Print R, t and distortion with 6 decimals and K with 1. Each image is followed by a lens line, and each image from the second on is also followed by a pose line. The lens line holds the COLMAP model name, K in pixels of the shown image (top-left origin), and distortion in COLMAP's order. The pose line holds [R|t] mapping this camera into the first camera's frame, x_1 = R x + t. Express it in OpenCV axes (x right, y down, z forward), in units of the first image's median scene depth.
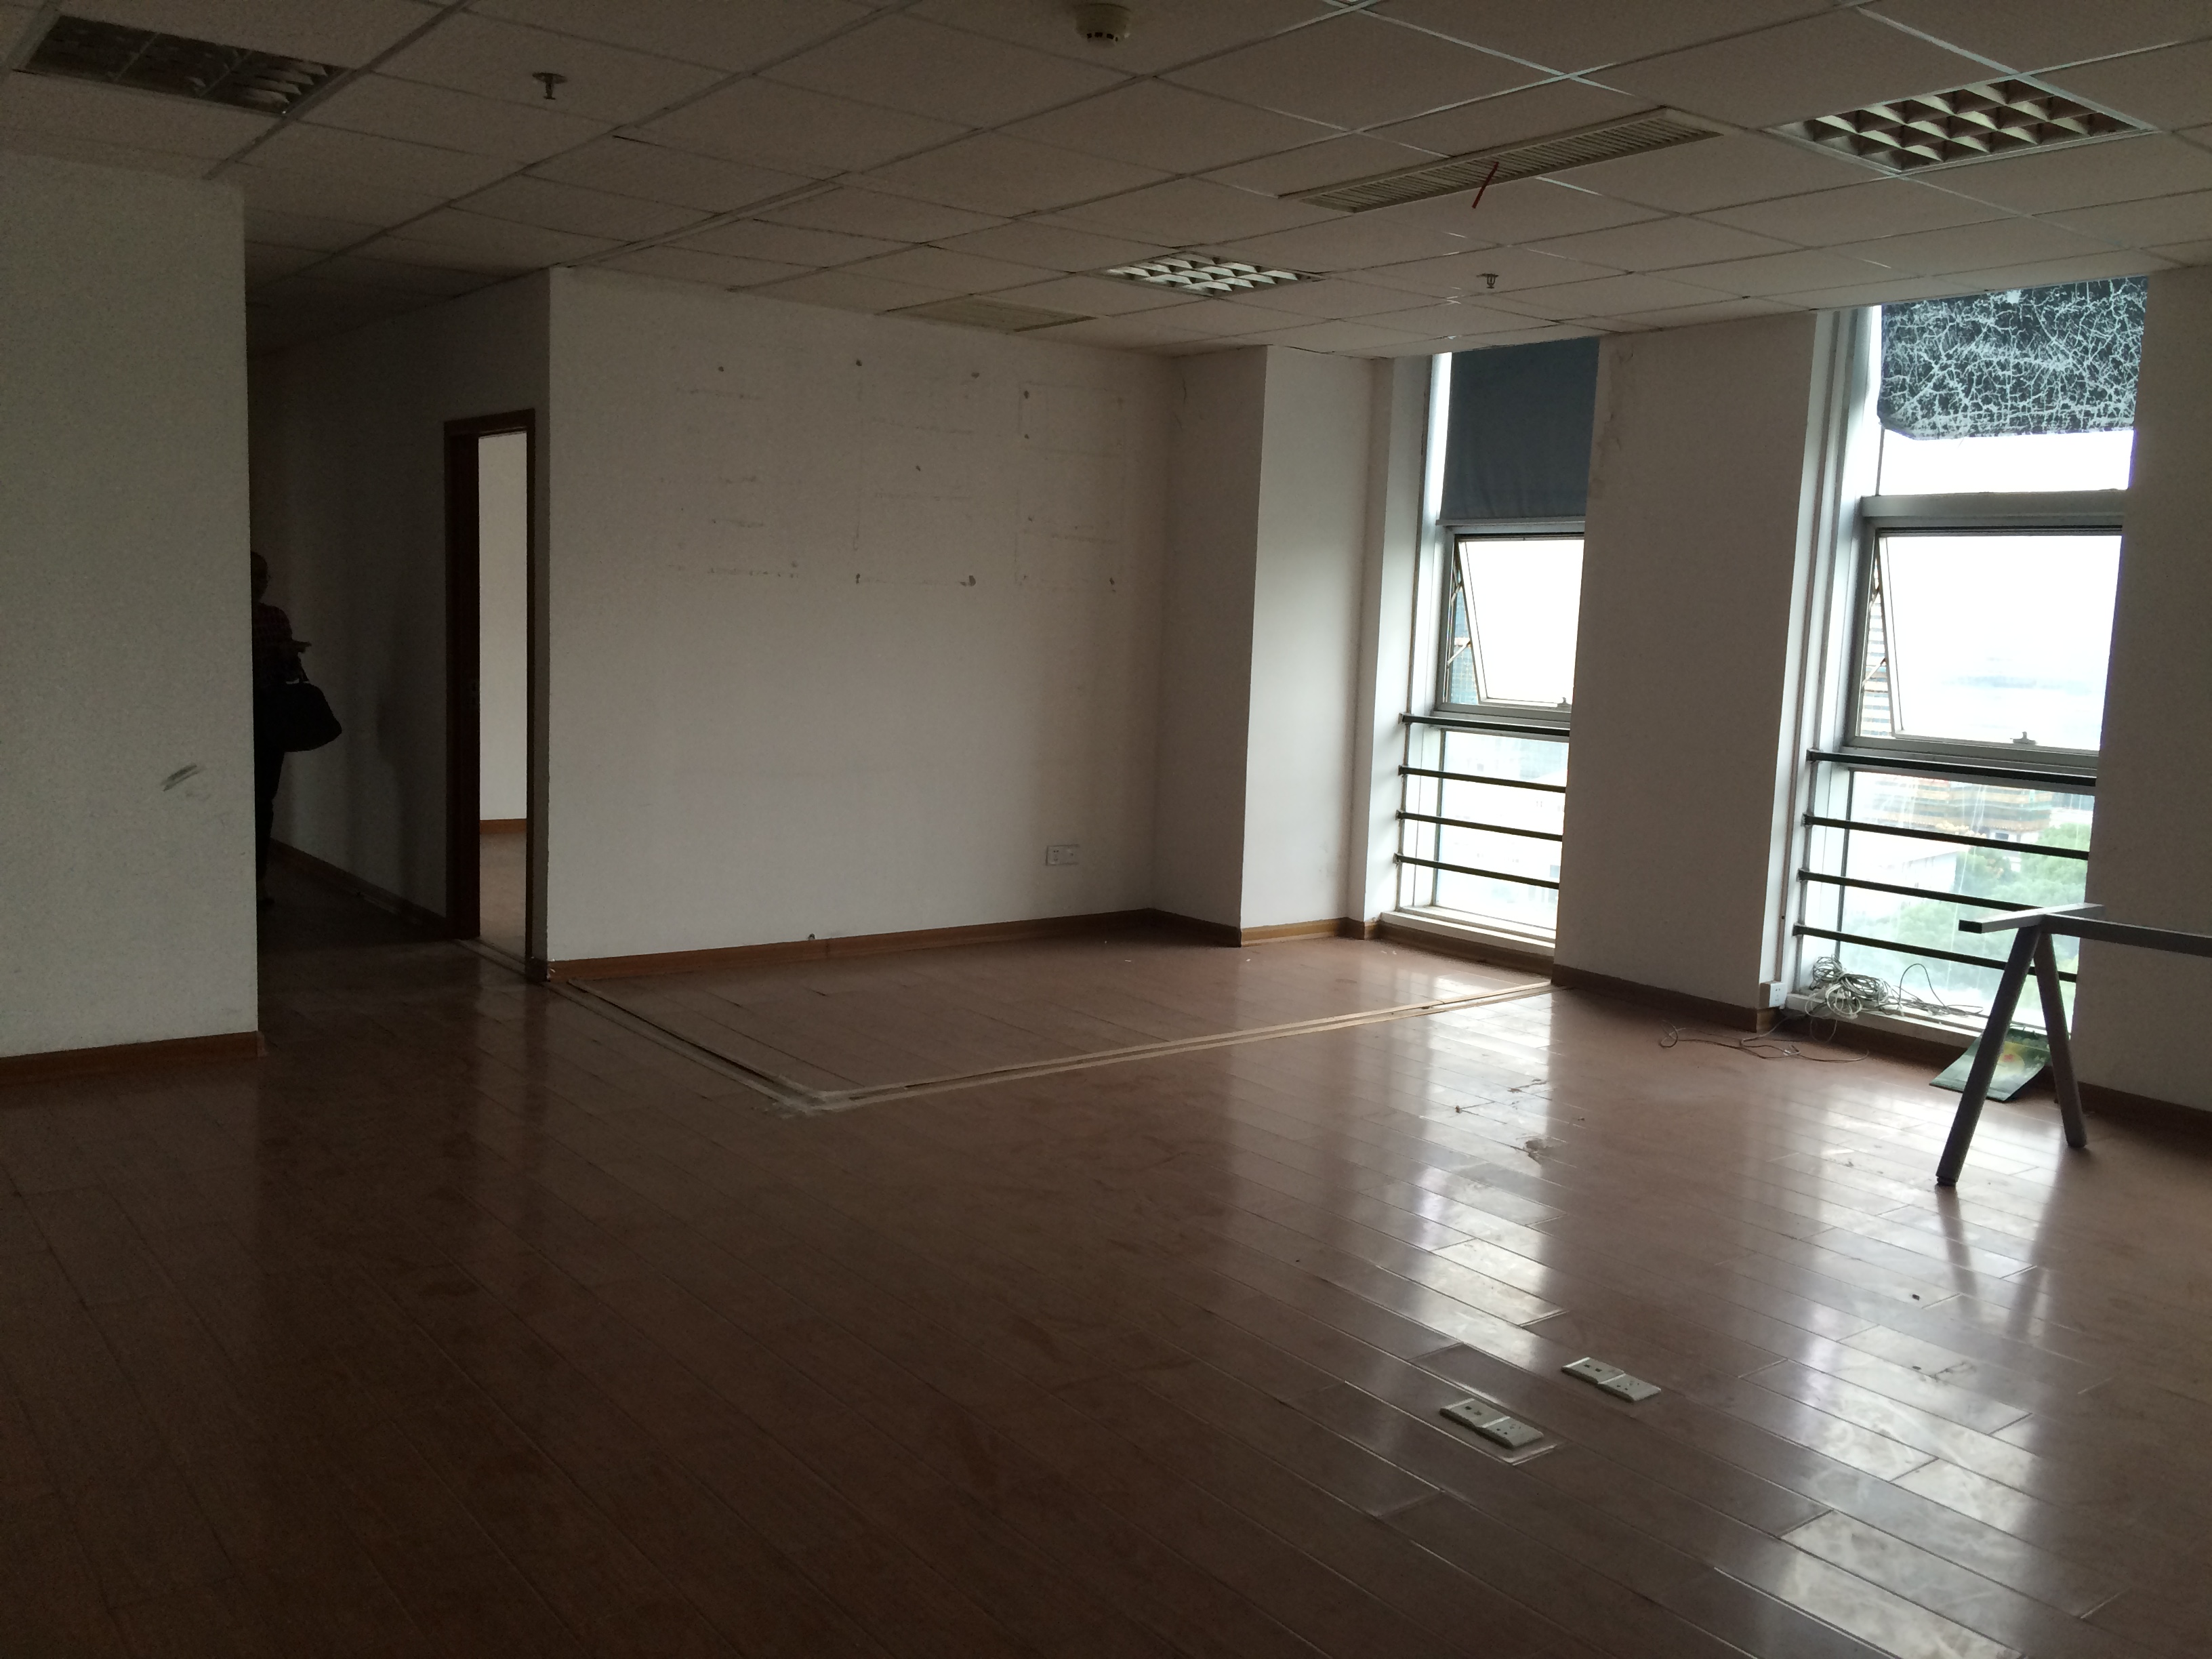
lens RADIAL K [[1866.5, 0, 1108.1], [0, 1866.5, 843.3], [0, 0, 1]] dist [-0.055164, 0.054591]
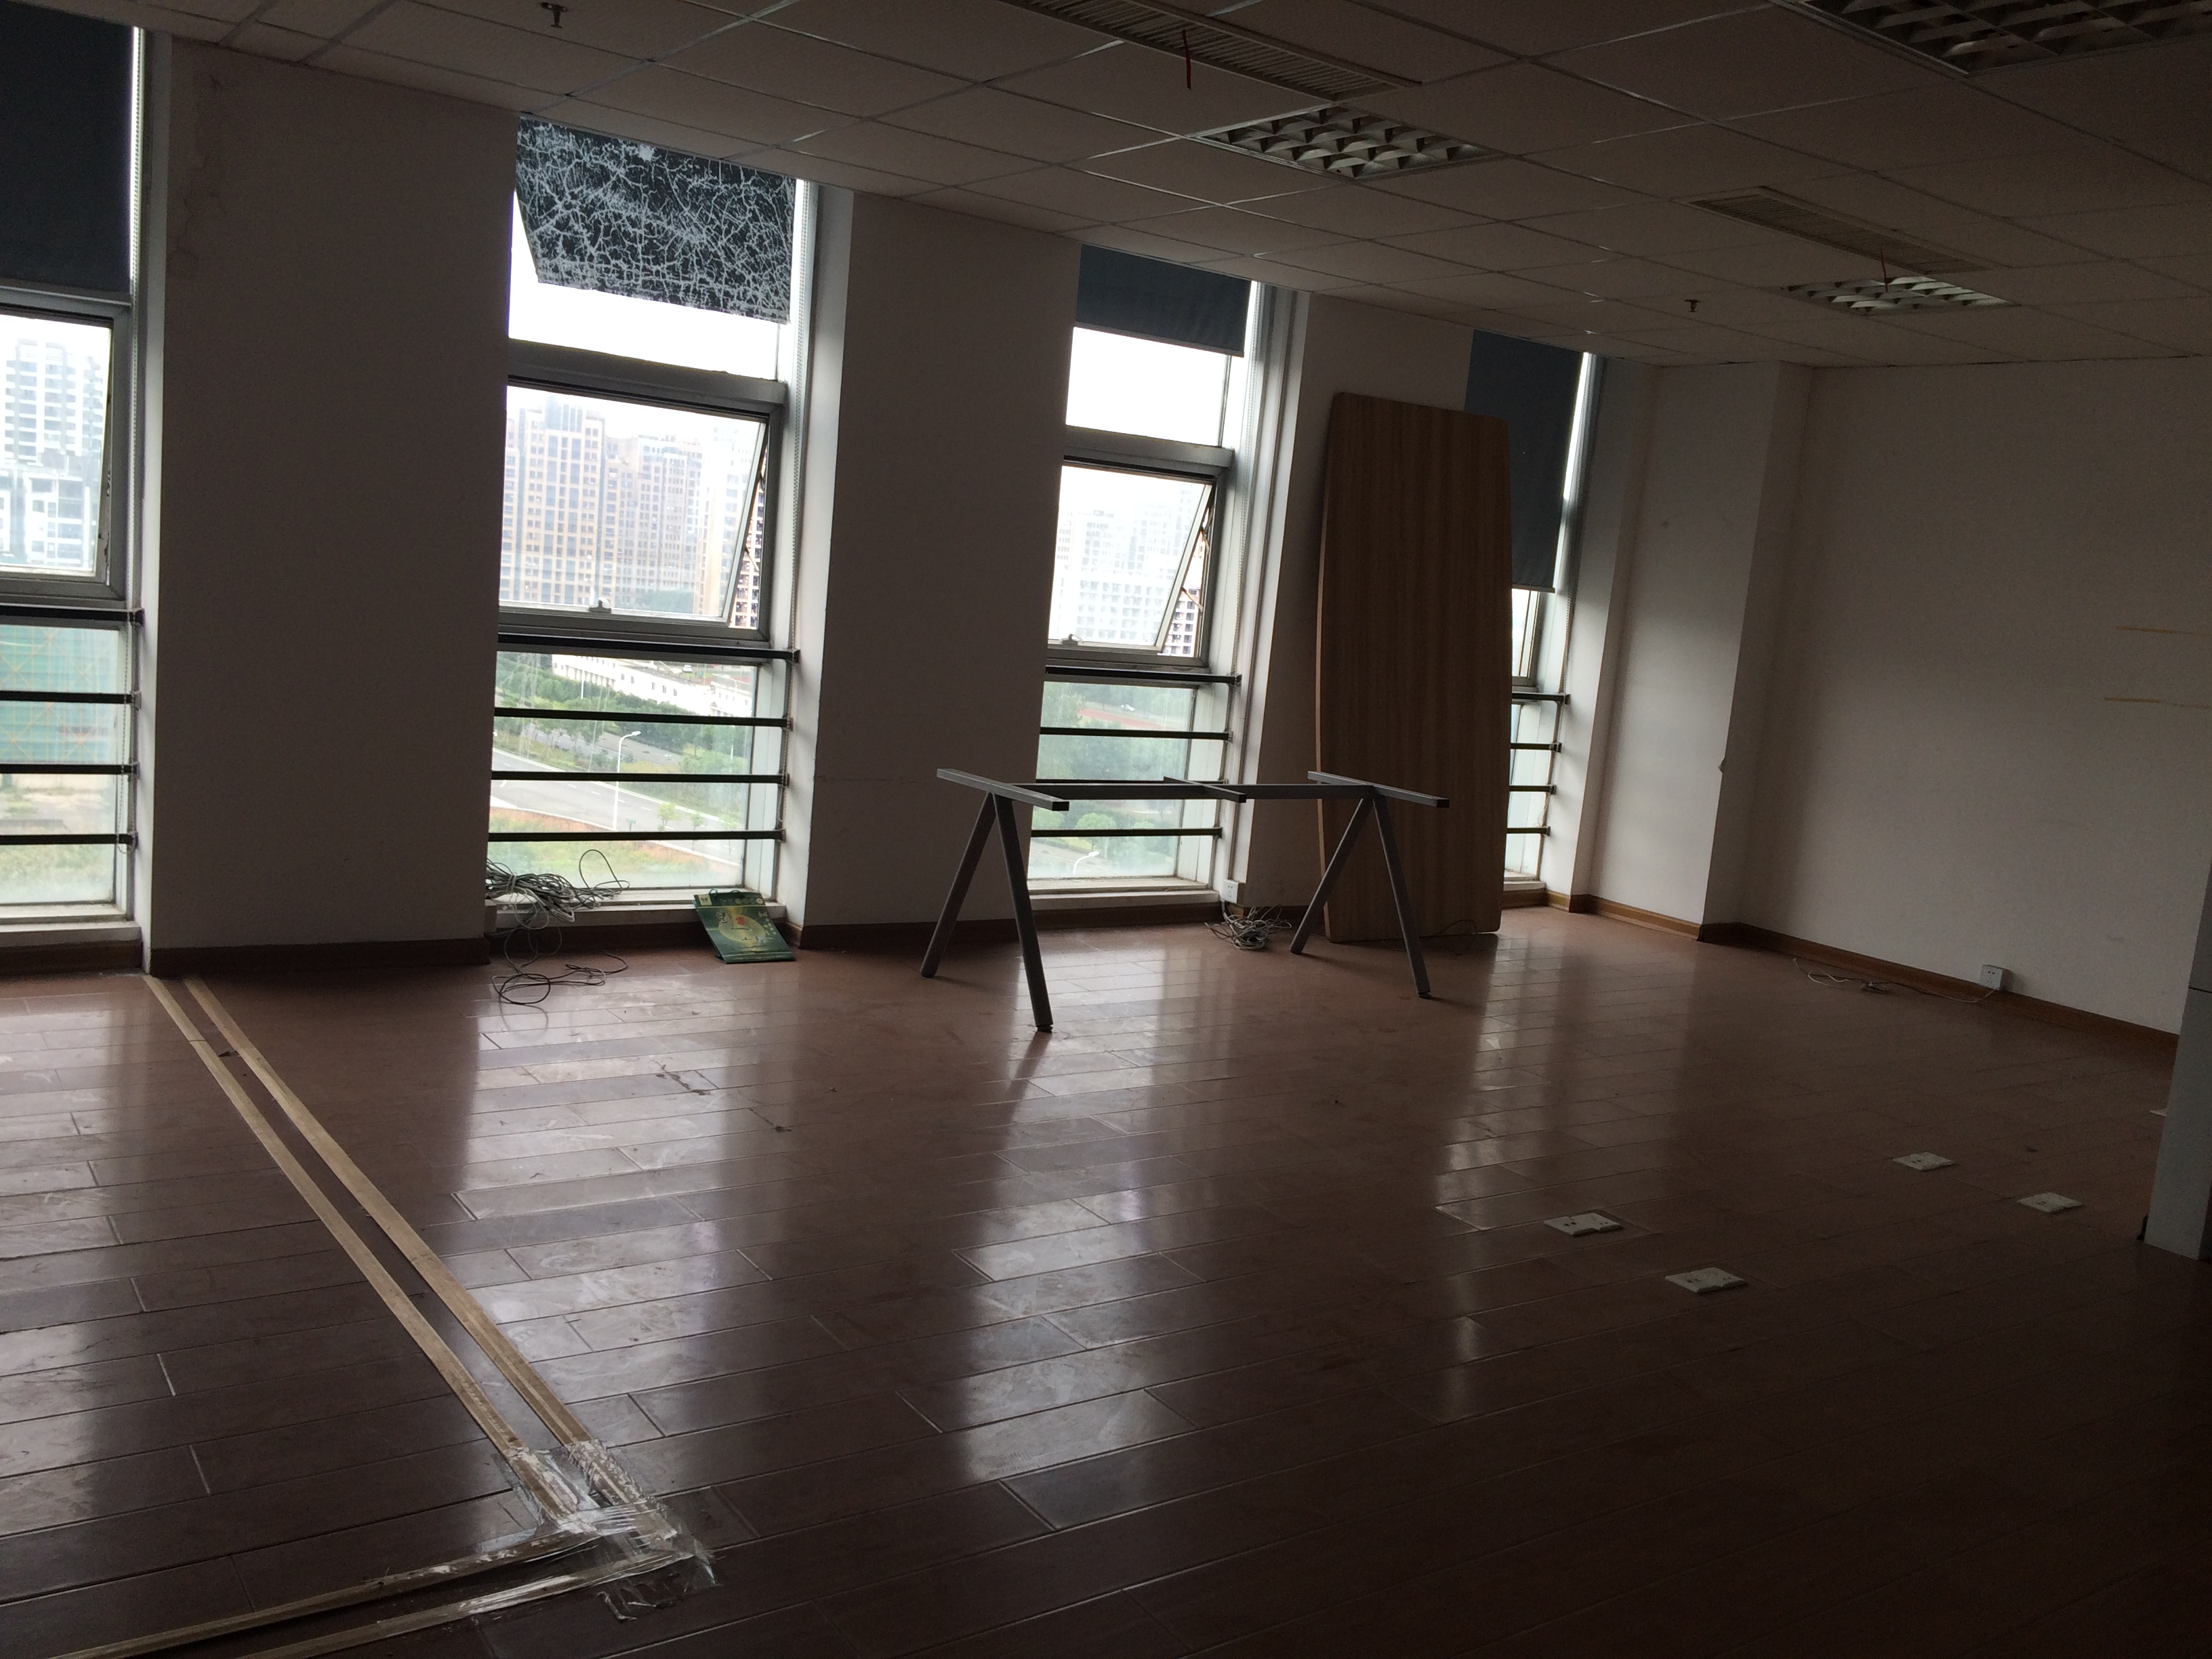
lens RADIAL K [[1866.5, 0, 1111.2], [0, 1866.5, 818.8], [0, 0, 1]] dist [-0.055164, 0.054591]
pose [[0.022763, -0.166211, 0.985828, -0.516200], [0.027444, 0.985815, 0.165575, -0.106357], [-0.999364, 0.023286, 0.027002, 0.738410]]
